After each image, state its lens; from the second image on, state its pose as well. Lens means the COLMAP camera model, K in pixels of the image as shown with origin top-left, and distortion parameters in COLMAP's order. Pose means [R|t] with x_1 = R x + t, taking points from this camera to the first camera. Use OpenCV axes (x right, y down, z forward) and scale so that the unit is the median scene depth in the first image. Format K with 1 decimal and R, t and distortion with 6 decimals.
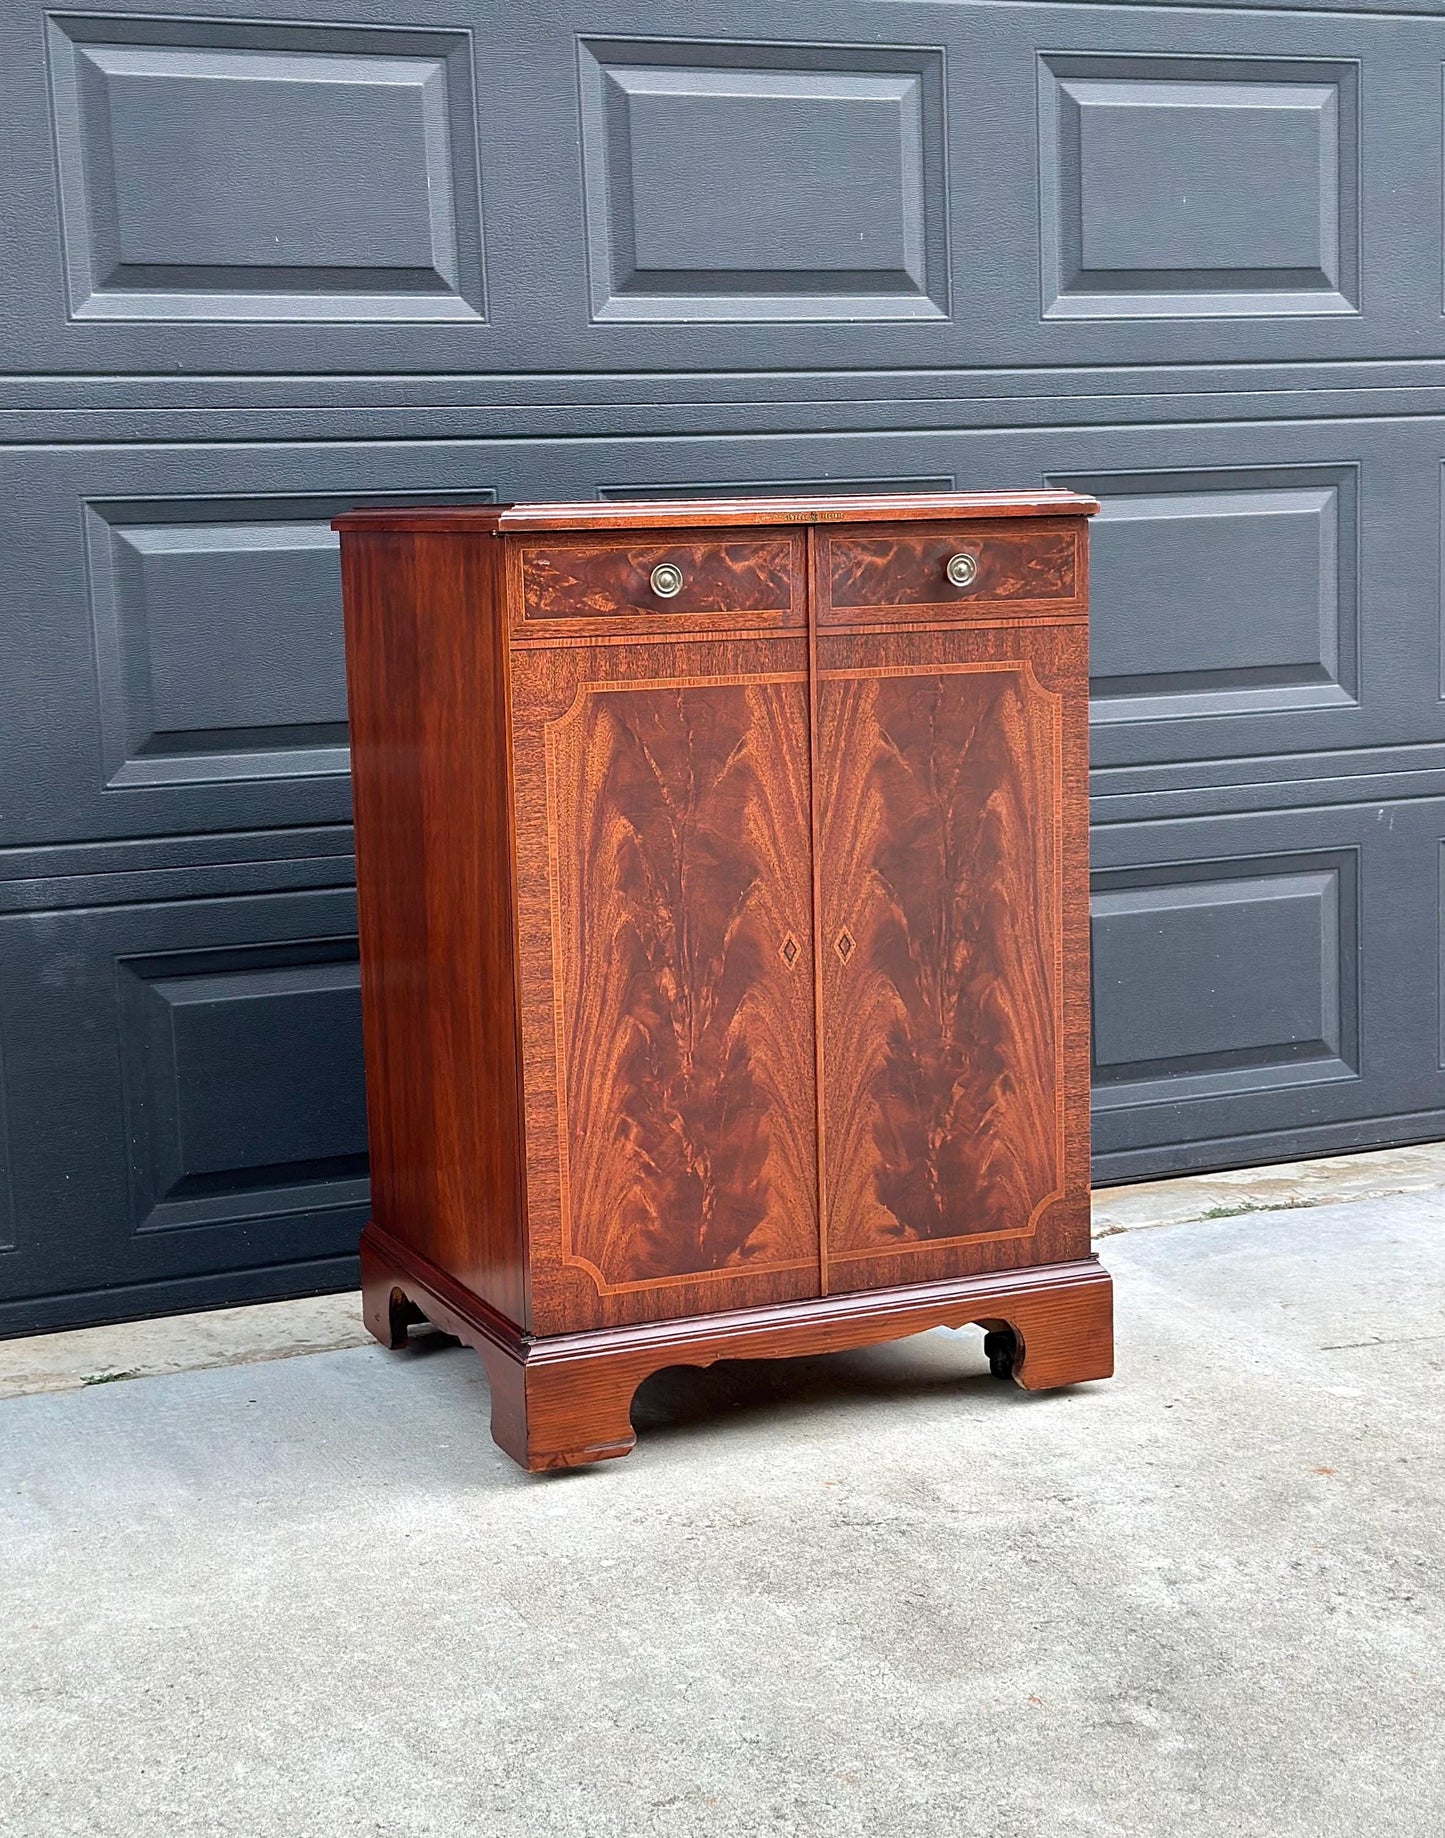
lens RADIAL K [[2809.6, 0, 703.6], [0, 2809.6, 987.0], [0, 0, 1]] dist [0.121505, 0.000000]
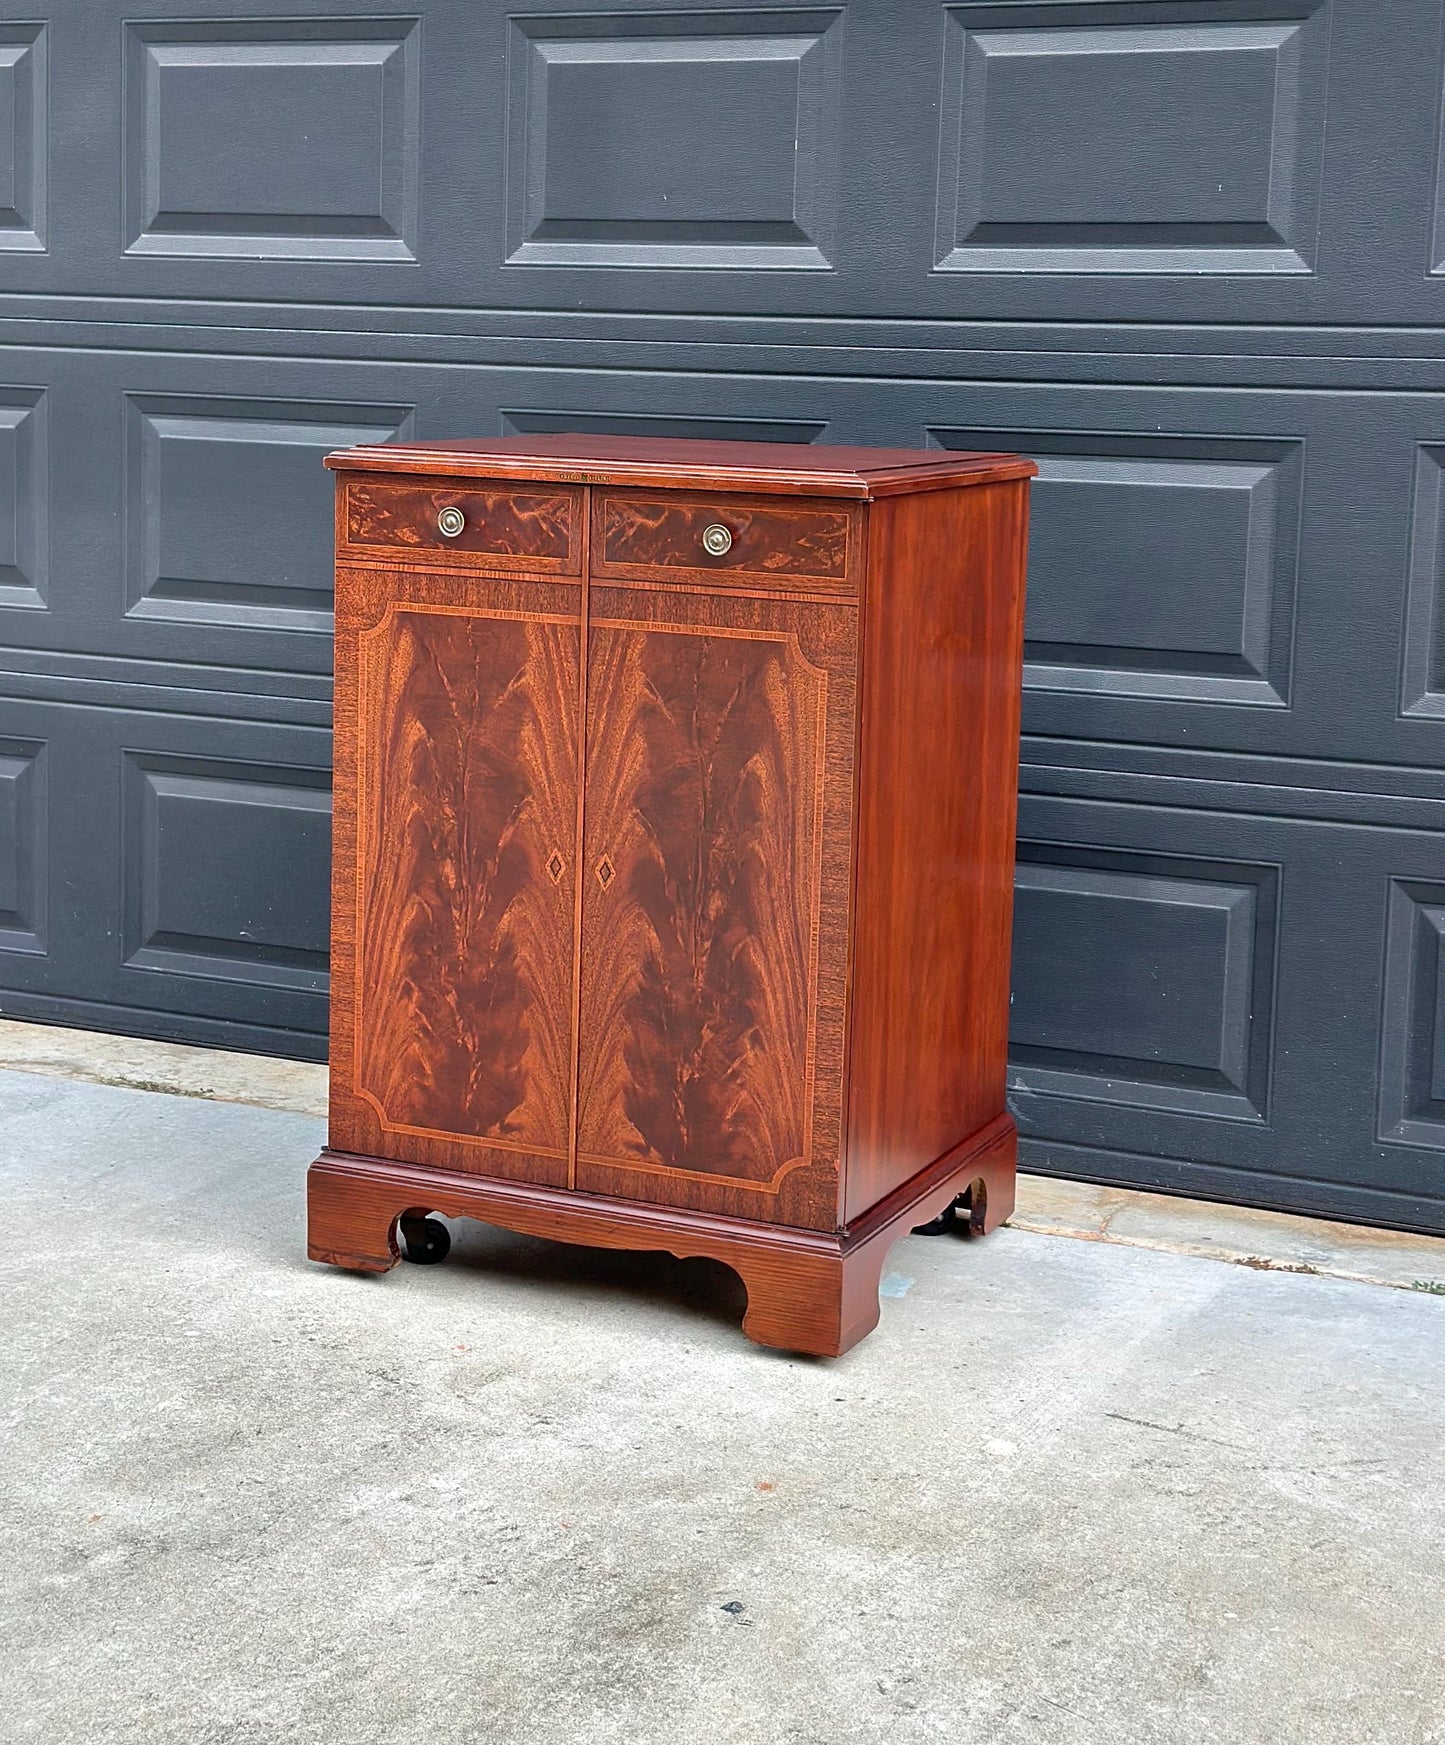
lens RADIAL K [[2808.2, 0, 741.4], [0, 2808.2, 757.3], [0, 0, 1]] dist [0.111581, 0.000000]
pose [[0.675821, 0.156581, -0.720242, 0.863157], [-0.166817, 0.984312, 0.057461, -0.130072], [0.717940, 0.081315, 0.691339, 0.293013]]
